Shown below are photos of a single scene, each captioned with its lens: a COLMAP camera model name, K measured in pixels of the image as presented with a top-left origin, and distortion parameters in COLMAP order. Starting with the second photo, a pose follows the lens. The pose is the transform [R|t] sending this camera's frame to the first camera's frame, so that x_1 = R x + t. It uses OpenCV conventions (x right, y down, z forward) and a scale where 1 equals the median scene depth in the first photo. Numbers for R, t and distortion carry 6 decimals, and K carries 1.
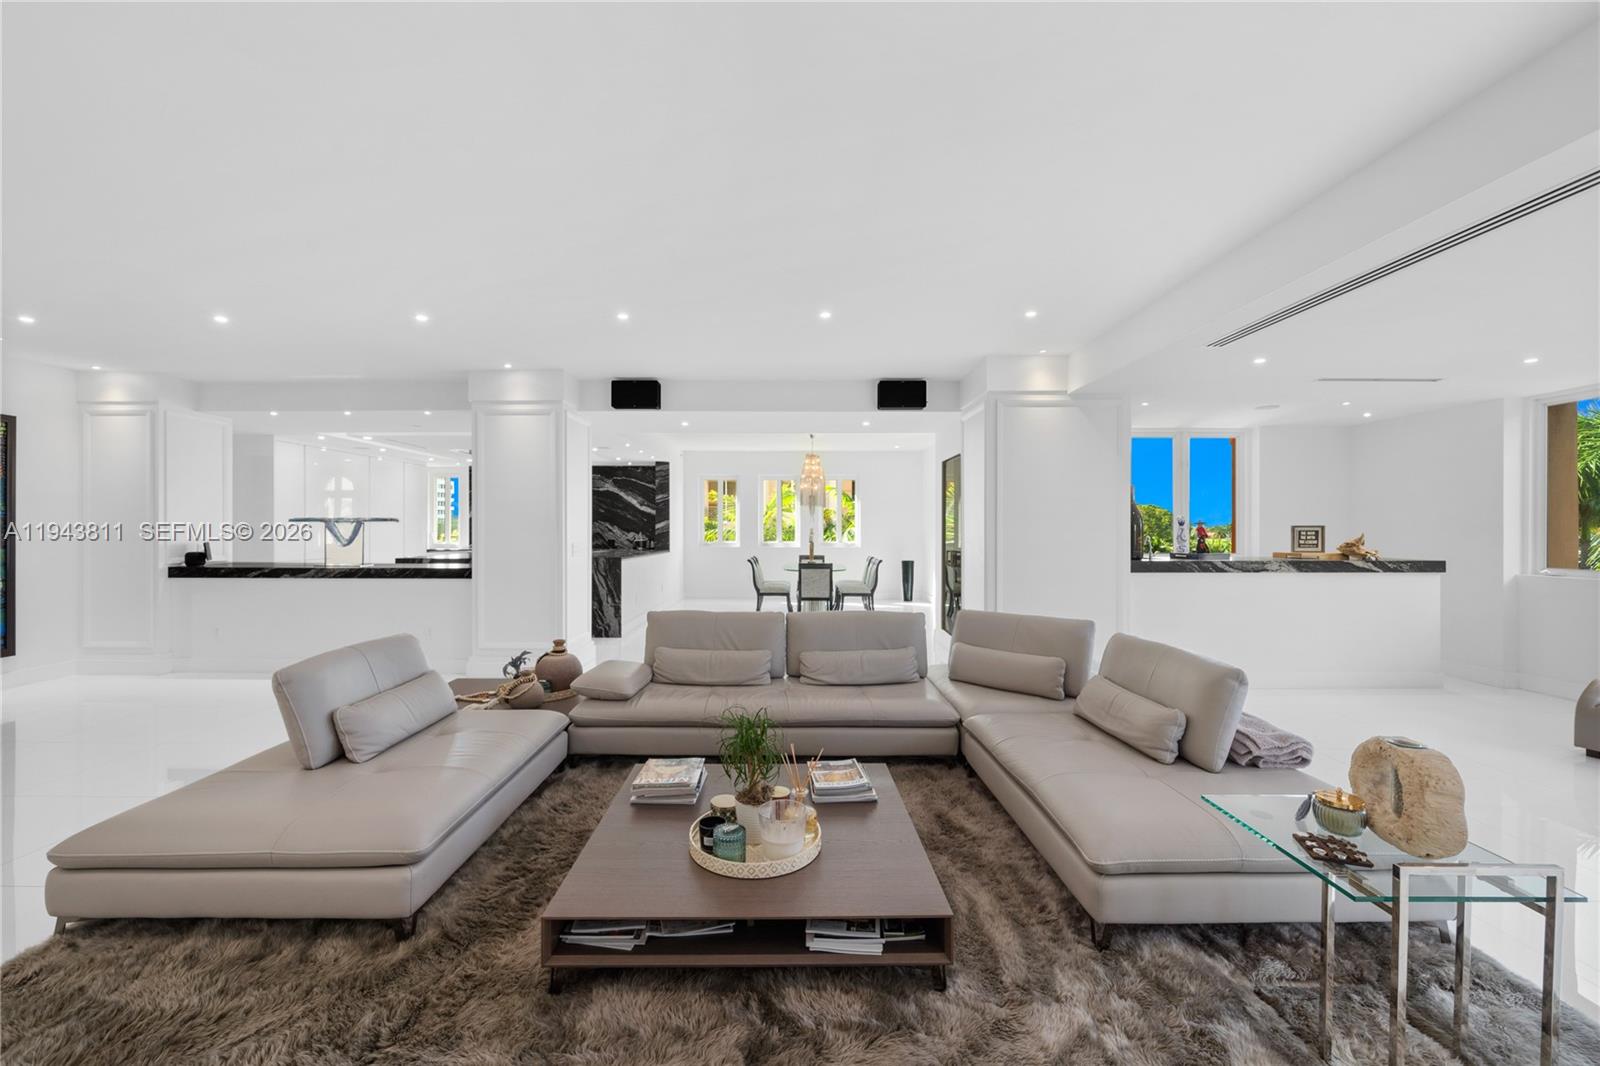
lens RADIAL K [[641.0, 0, 787.8], [0, 641.0, 530.4], [0, 0, 1]] dist [0.001897, -0.000186]
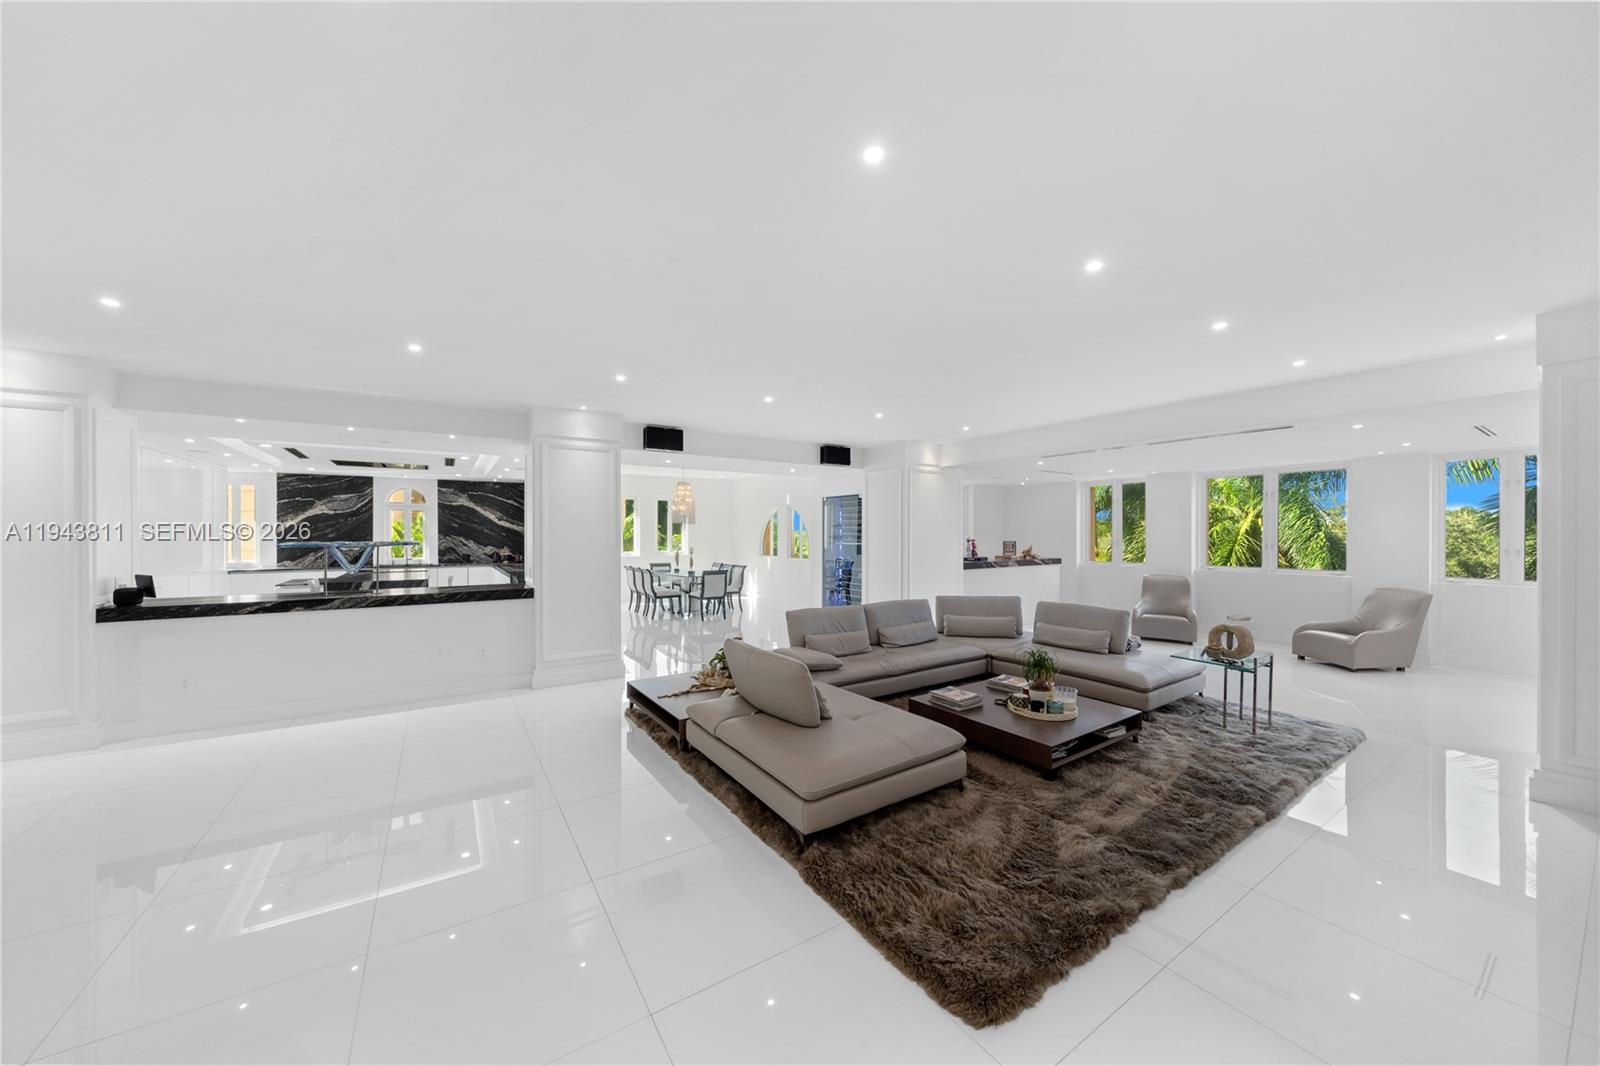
lens RADIAL K [[557.3, 0, 791.9], [0, 557.3, 527.9], [0, 0, 1]] dist [-0.000906, -0.000226]
pose [[0.834366, 0.003392, 0.551201, -0.614449], [0.002094, 0.999954, -0.009324, -0.031828], [-0.551208, 0.008934, 0.834320, -0.023241]]
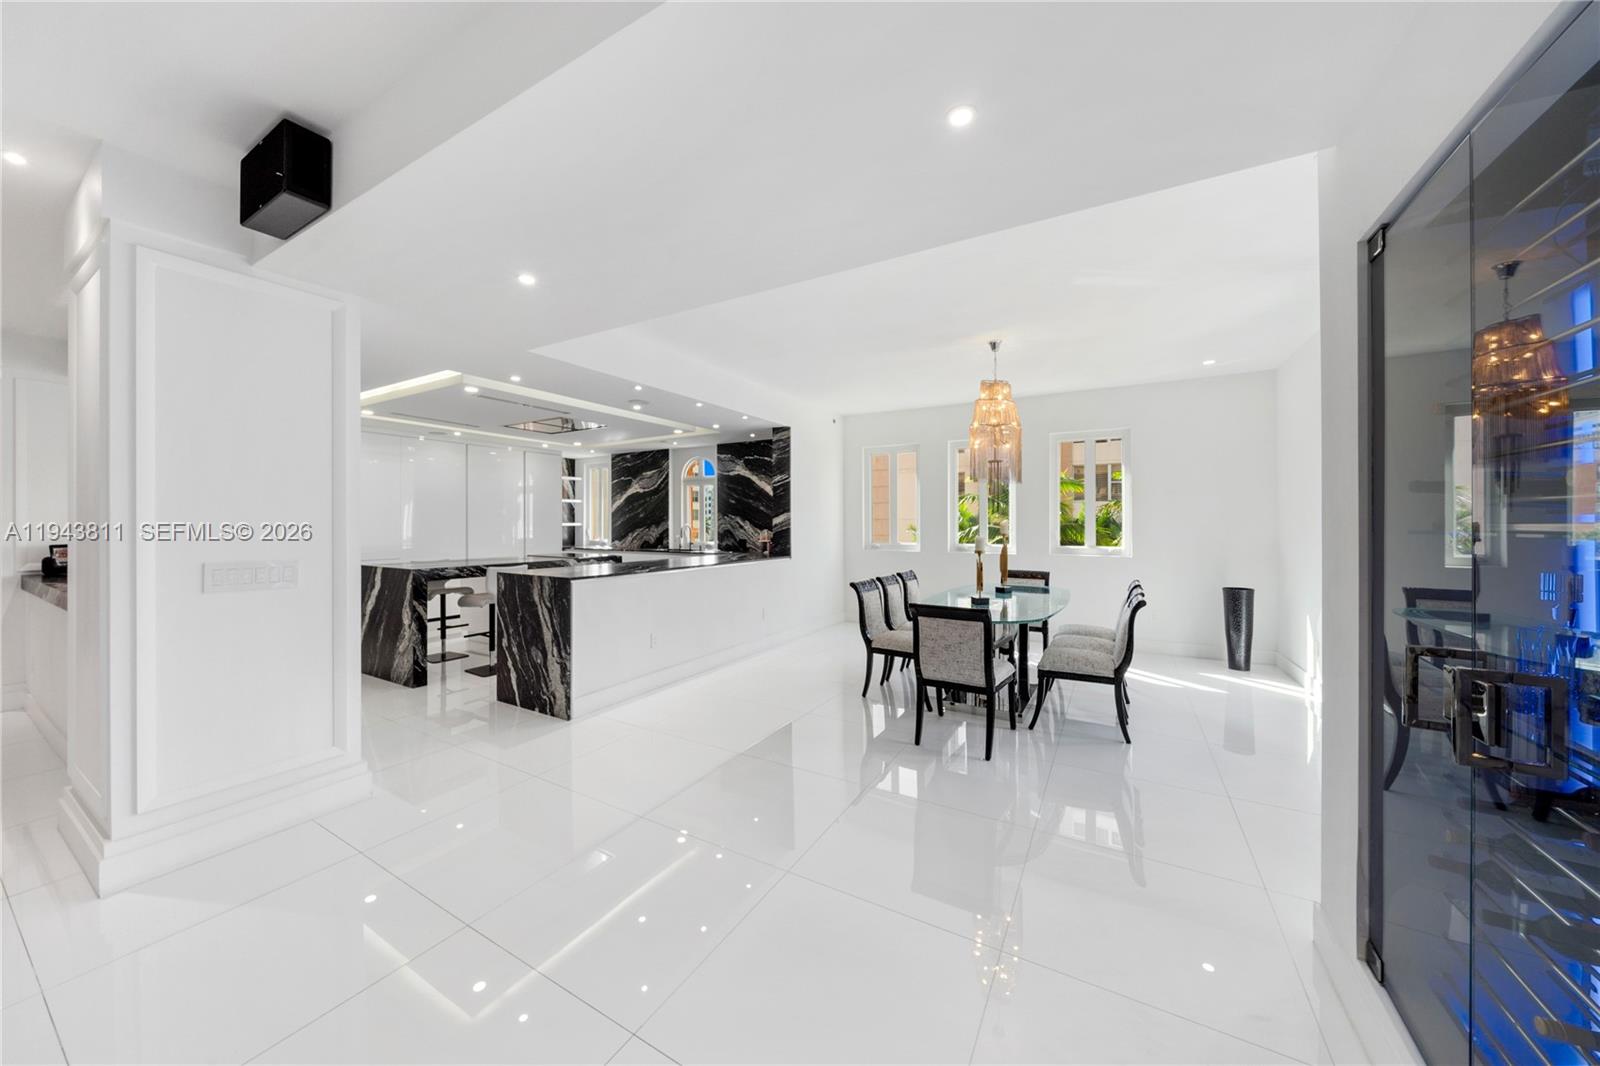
lens RADIAL K [[548.9, 0, 793.7], [0, 548.9, 525.9], [0, 0, 1]] dist [-0.000427, -0.000094]
pose [[0.867391, 0.002138, -0.497622, 0.188608], [-0.000741, 0.999995, 0.003004, -0.005686], [0.497626, -0.002236, 0.867389, 0.863193]]
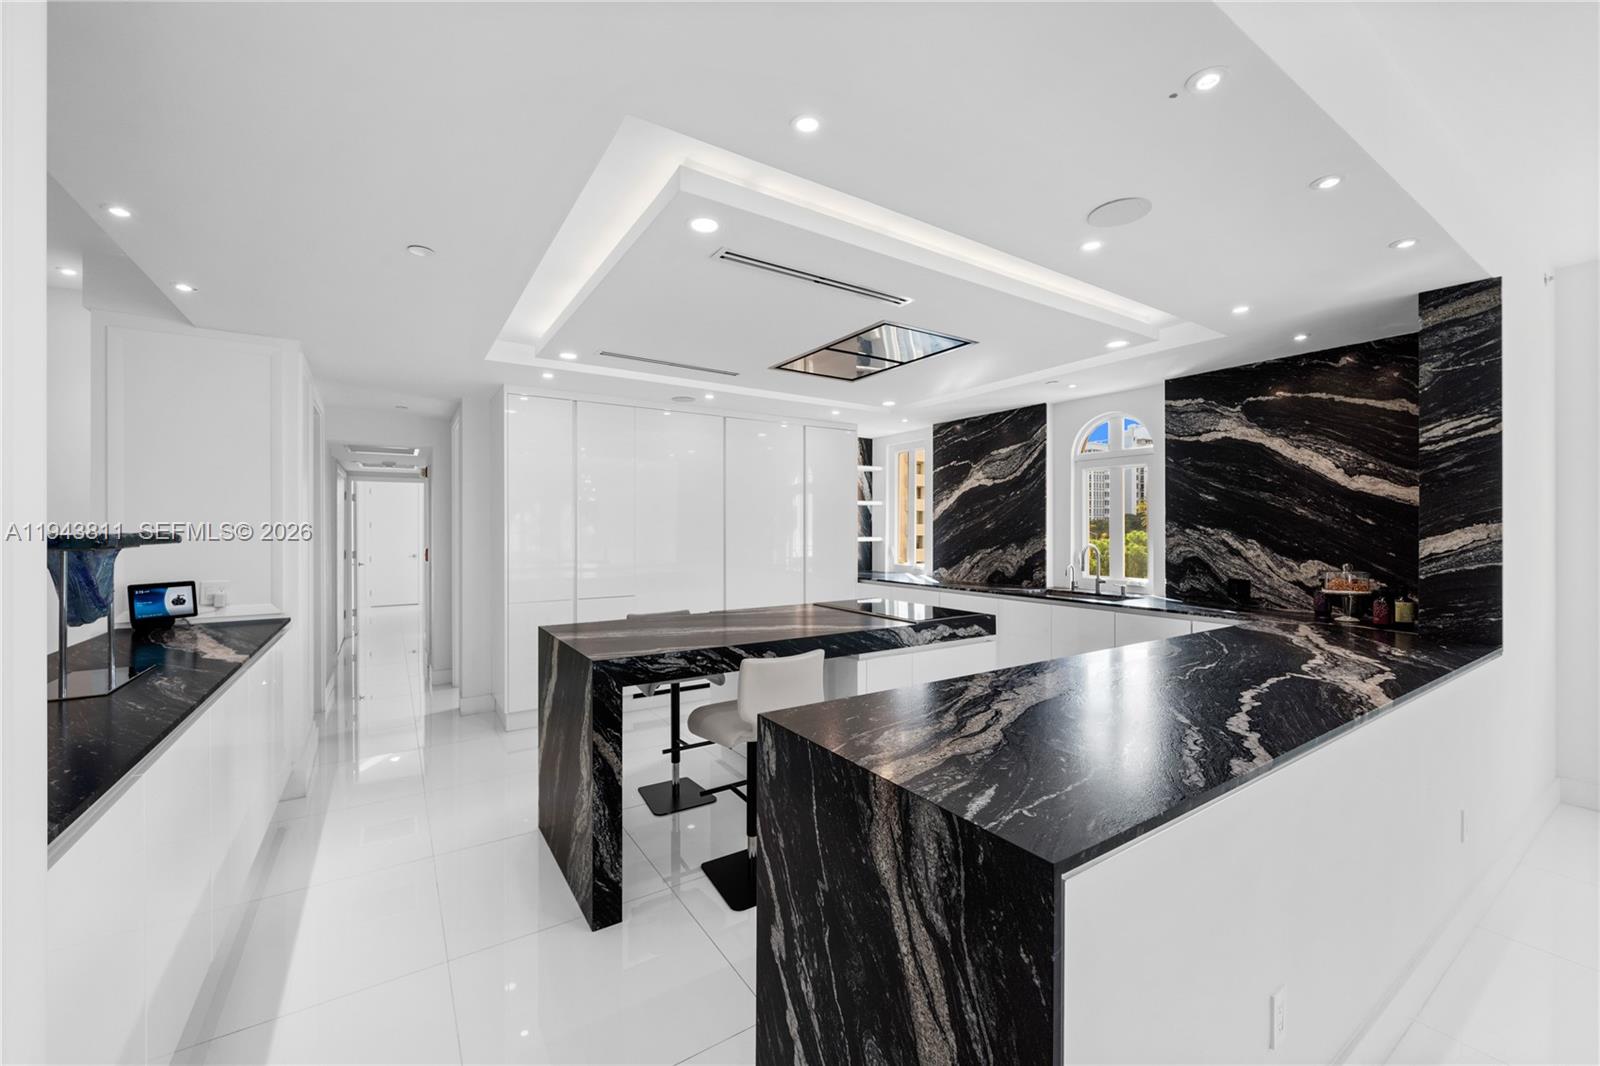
lens RADIAL K [[620.0, 0, 793.7], [0, 620.0, 528.3], [0, 0, 1]] dist [0.001181, 0.000309]
pose [[0.559636, -0.000153, -0.828738, -0.244802], [-0.001530, 0.999998, -0.001218, -0.022684], [0.828737, 0.001949, 0.559635, 1.136969]]
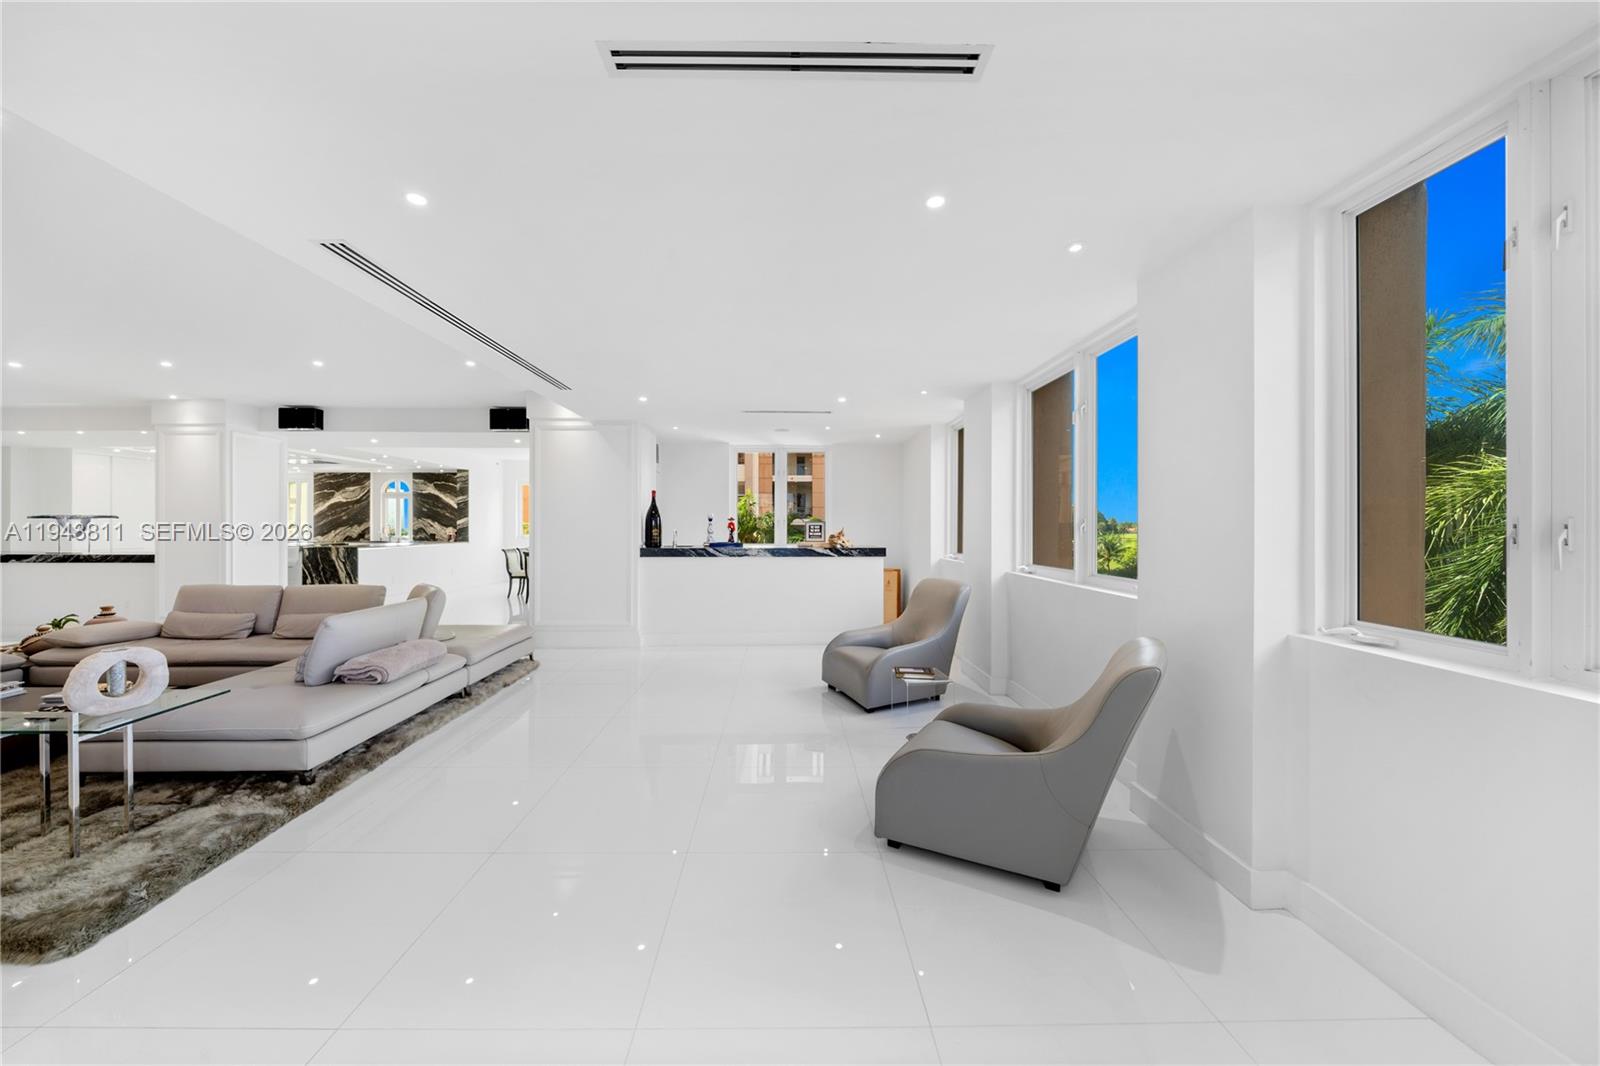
lens RADIAL K [[557.3, 0, 791.9], [0, 557.3, 527.9], [0, 0, 1]] dist [-0.000906, -0.000226]
pose [[0.999807, 0.000321, 0.019655, 0.710790], [-0.000352, 0.999999, 0.001573, 0.003998], [-0.019654, -0.001580, 0.999806, -0.122520]]
